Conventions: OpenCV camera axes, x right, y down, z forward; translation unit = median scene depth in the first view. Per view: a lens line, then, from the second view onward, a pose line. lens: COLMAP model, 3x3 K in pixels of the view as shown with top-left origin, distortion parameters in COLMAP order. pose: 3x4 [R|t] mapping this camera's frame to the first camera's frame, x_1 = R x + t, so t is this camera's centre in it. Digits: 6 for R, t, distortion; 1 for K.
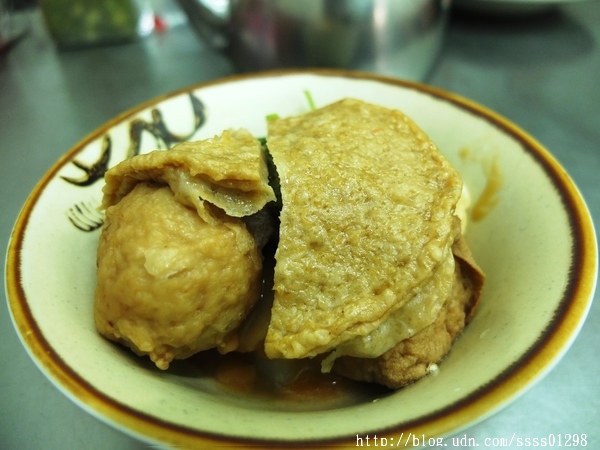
lens RADIAL K [[490.7, 0, 300.0], [0, 490.7, 225.0], [0, 0, 1]] dist [-0.041501, 0.001483]
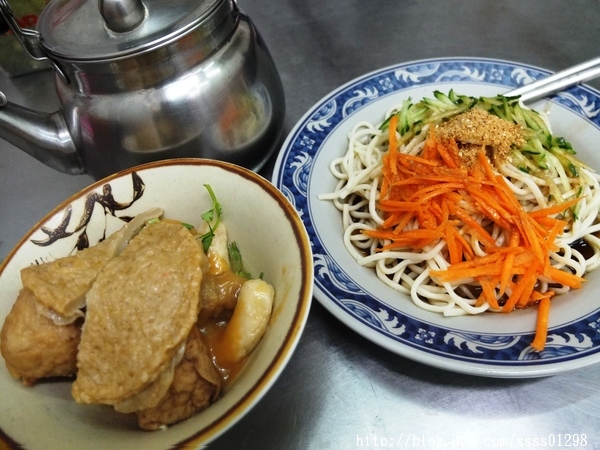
lens RADIAL K [[490.7, 0, 300.0], [0, 490.7, 225.0], [0, 0, 1]] dist [-0.041501, 0.001483]
pose [[0.927908, 0.204035, -0.312021, 0.850157], [-0.125185, 0.958873, 0.254737, -0.672176], [0.351164, -0.197312, 0.915288, -0.181134]]
